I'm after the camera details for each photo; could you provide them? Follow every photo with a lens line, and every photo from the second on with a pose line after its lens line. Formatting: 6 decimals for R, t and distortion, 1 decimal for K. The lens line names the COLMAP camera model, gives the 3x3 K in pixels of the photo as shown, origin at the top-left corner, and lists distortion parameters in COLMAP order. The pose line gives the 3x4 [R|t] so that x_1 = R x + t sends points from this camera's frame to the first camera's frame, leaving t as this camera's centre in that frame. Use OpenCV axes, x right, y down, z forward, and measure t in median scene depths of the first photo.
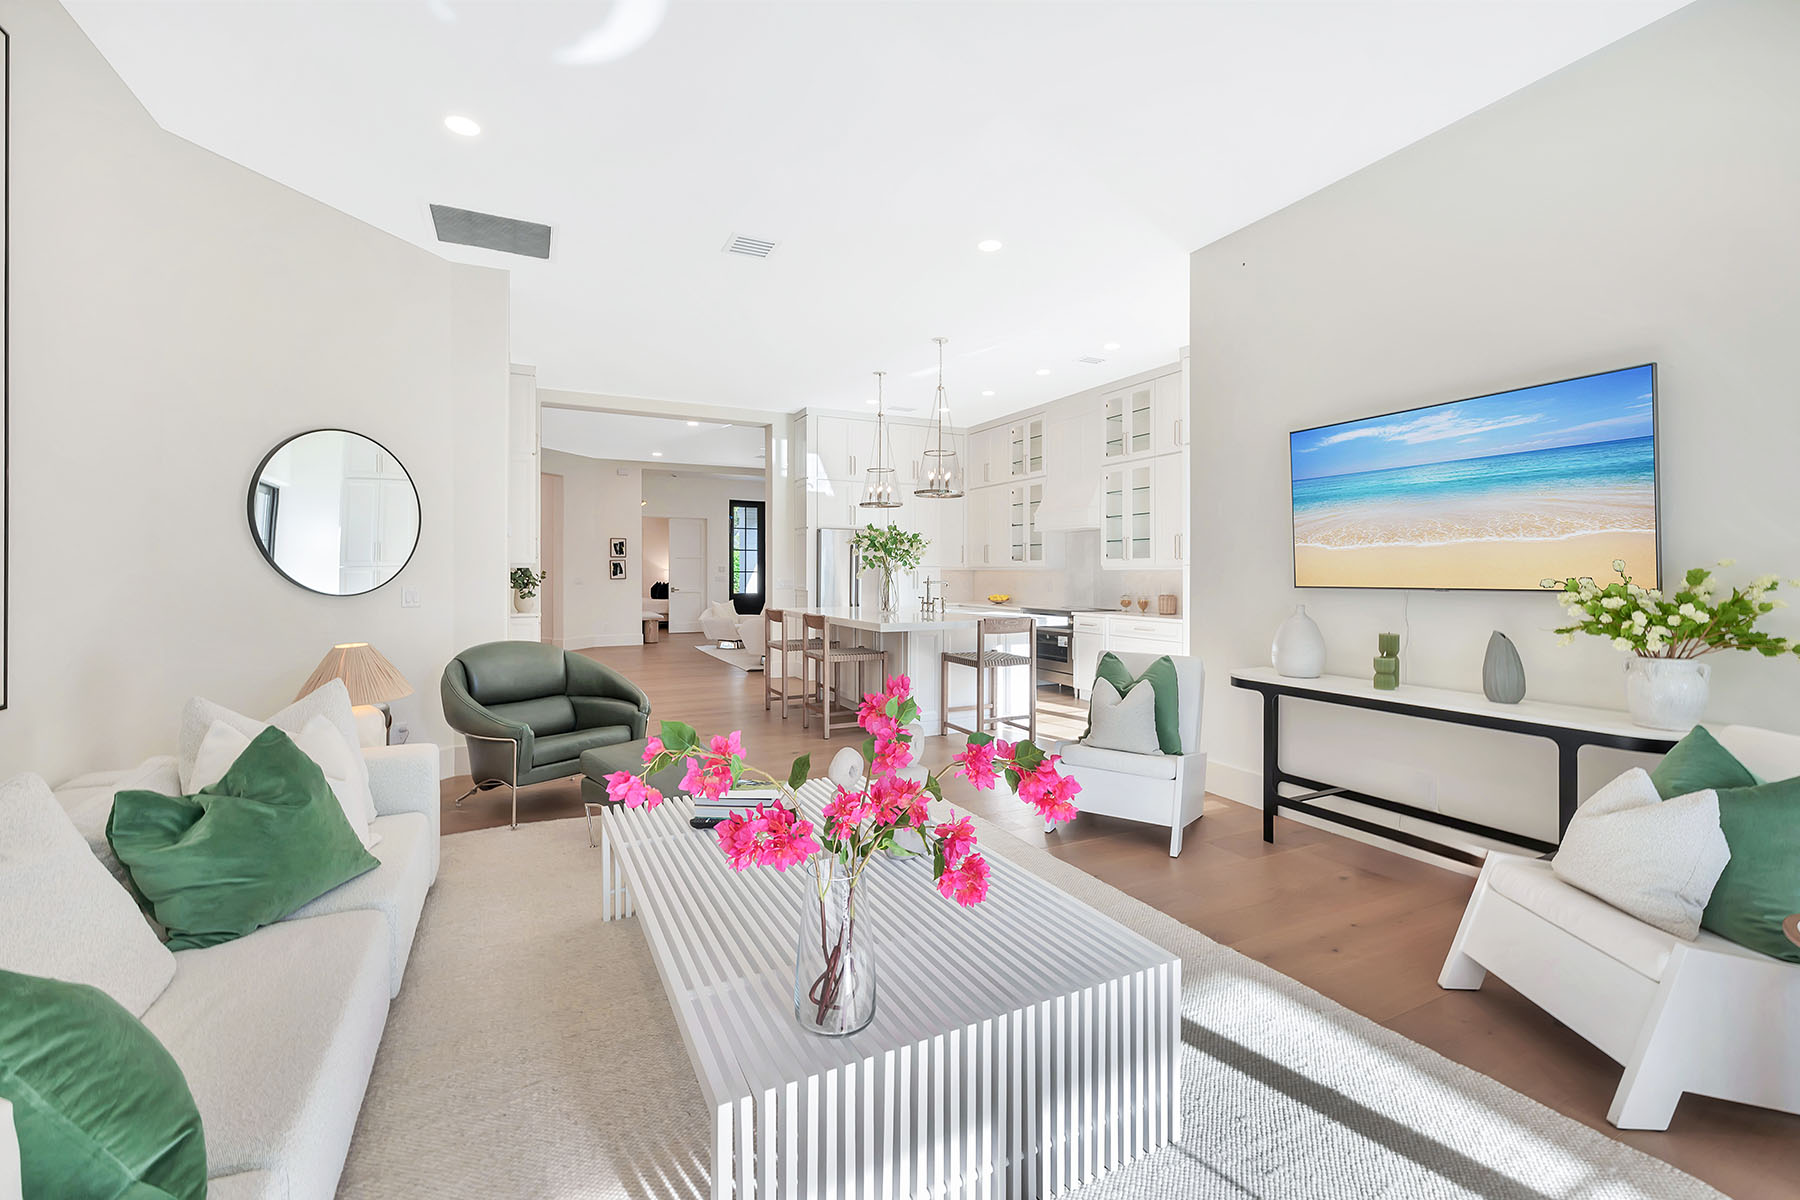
lens RADIAL K [[750.9, 0, 896.0], [0, 750.9, 594.4], [0, 0, 1]] dist [0.002206, -0.000446]
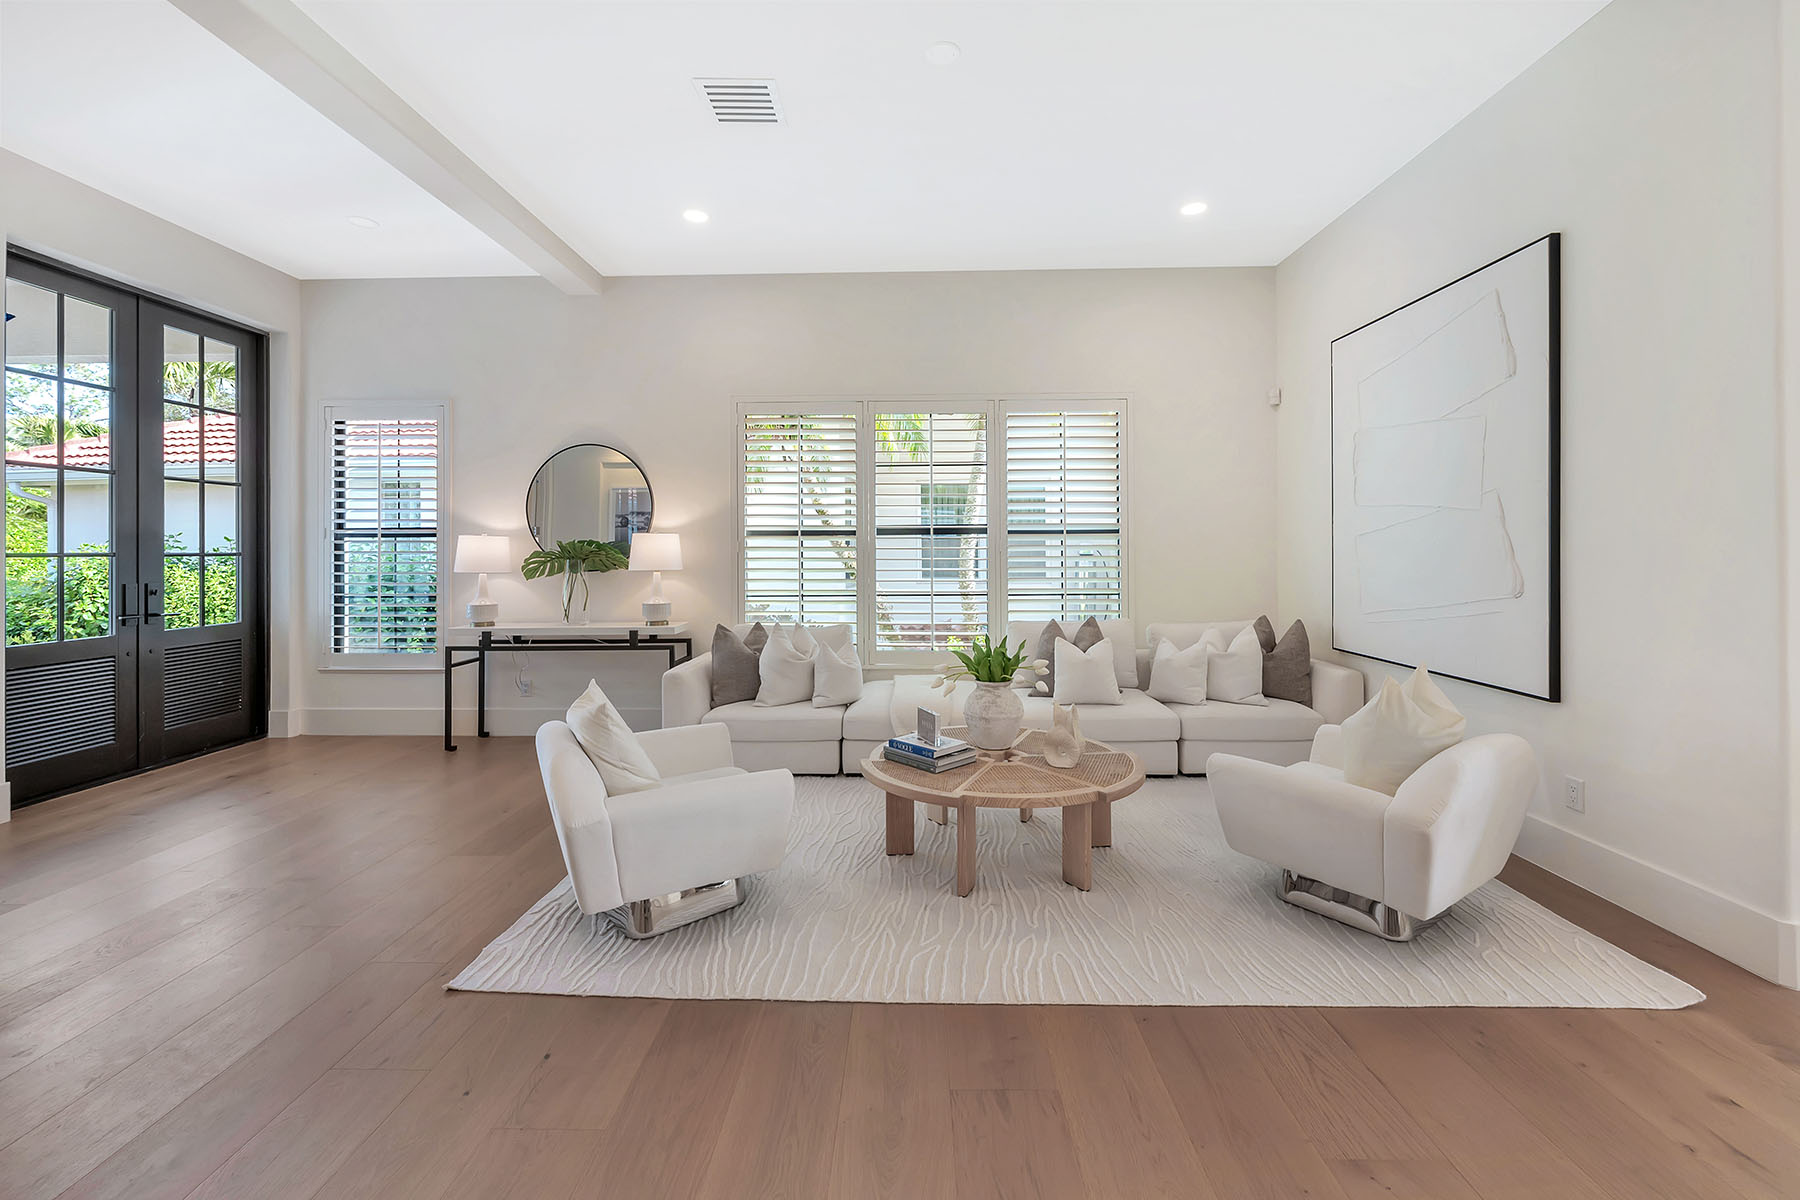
lens RADIAL K [[750.9, 0, 920.6], [0, 750.9, 552.0], [0, 0, 1]] dist [0.002206, -0.000446]
pose [[0.474065, -0.002794, 0.880485, -0.624981], [0.030070, 0.999463, -0.013019, -0.041317], [-0.879976, 0.032648, 0.473895, 1.393387]]
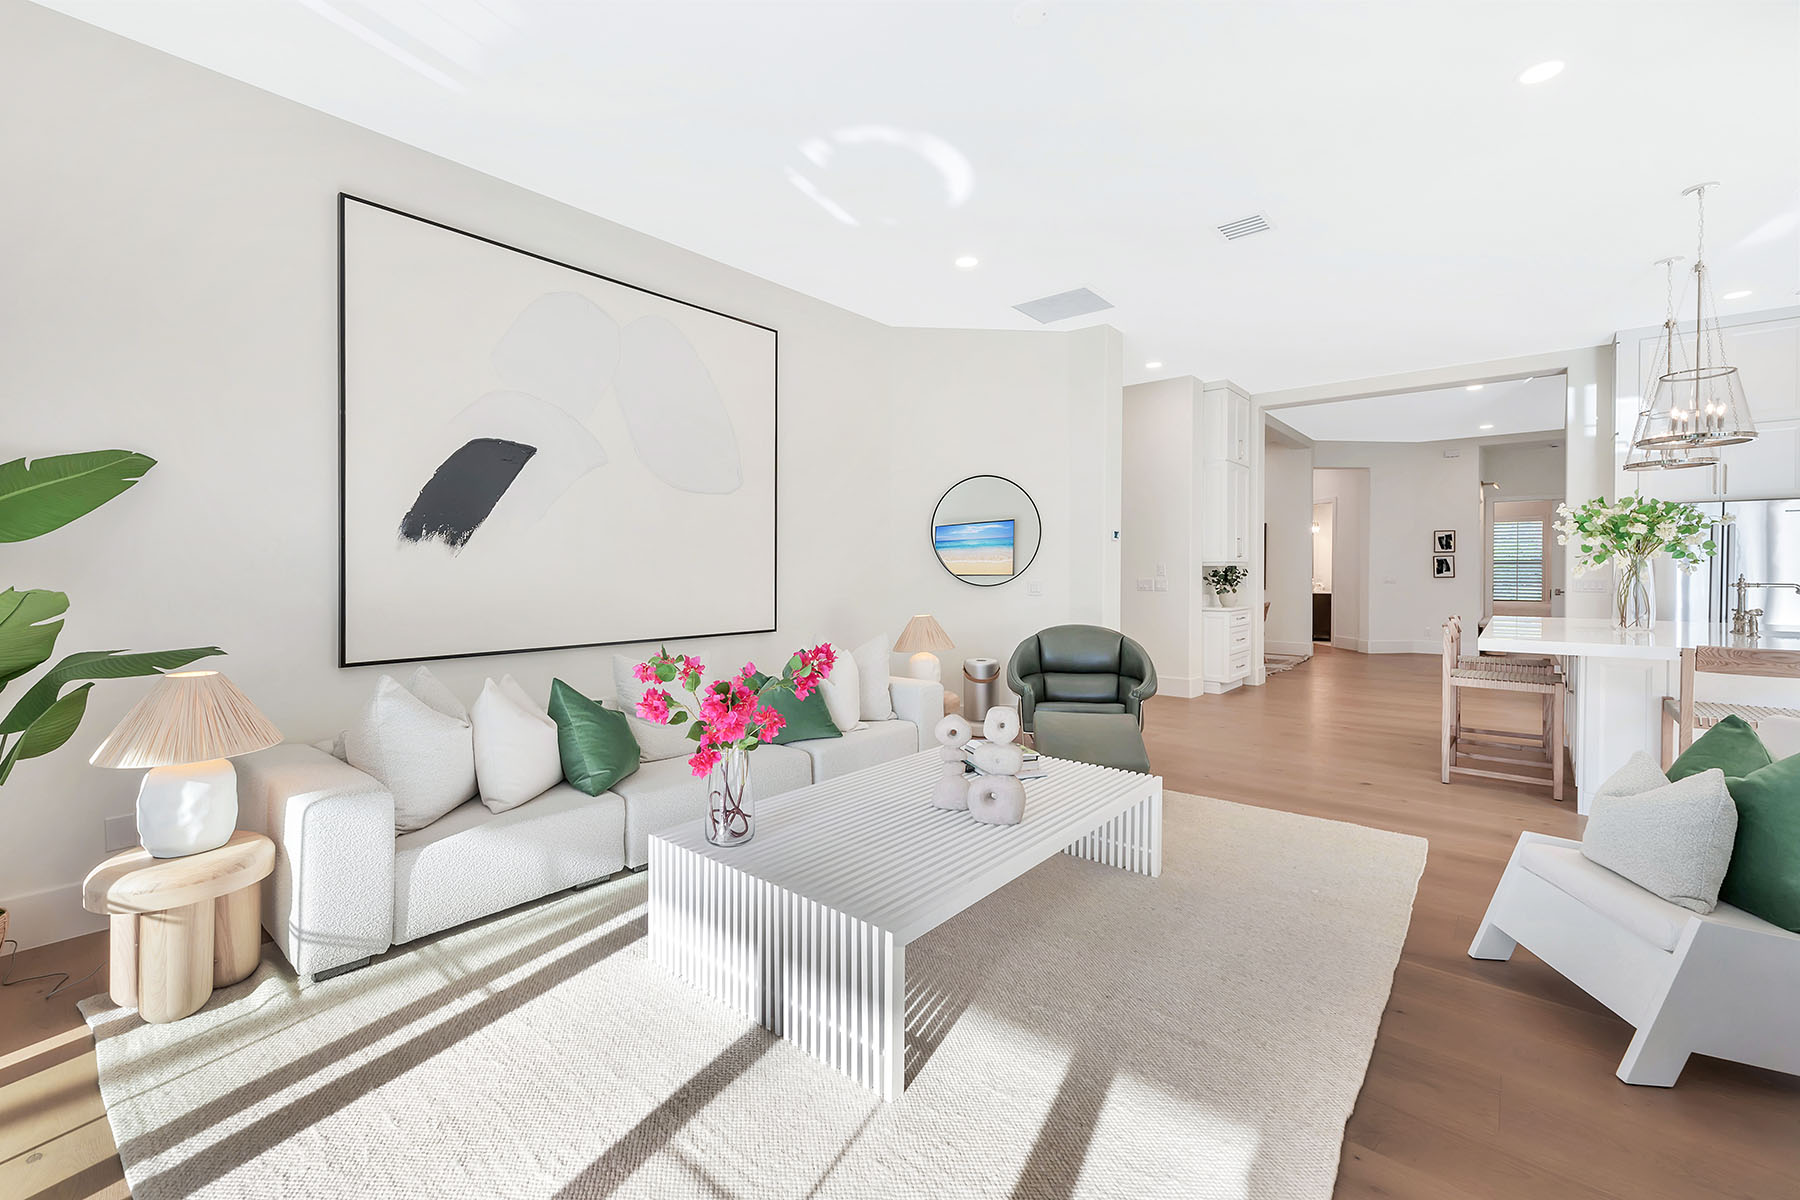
lens RADIAL K [[750.9, 0, 895.4], [0, 750.9, 592.2], [0, 0, 1]] dist [0.002206, -0.000446]
pose [[0.394398, 0.024276, -0.918619, 0.304203], [-0.024743, 0.999569, 0.015793, -0.002466], [0.918606, 0.016501, 0.394829, 0.130424]]
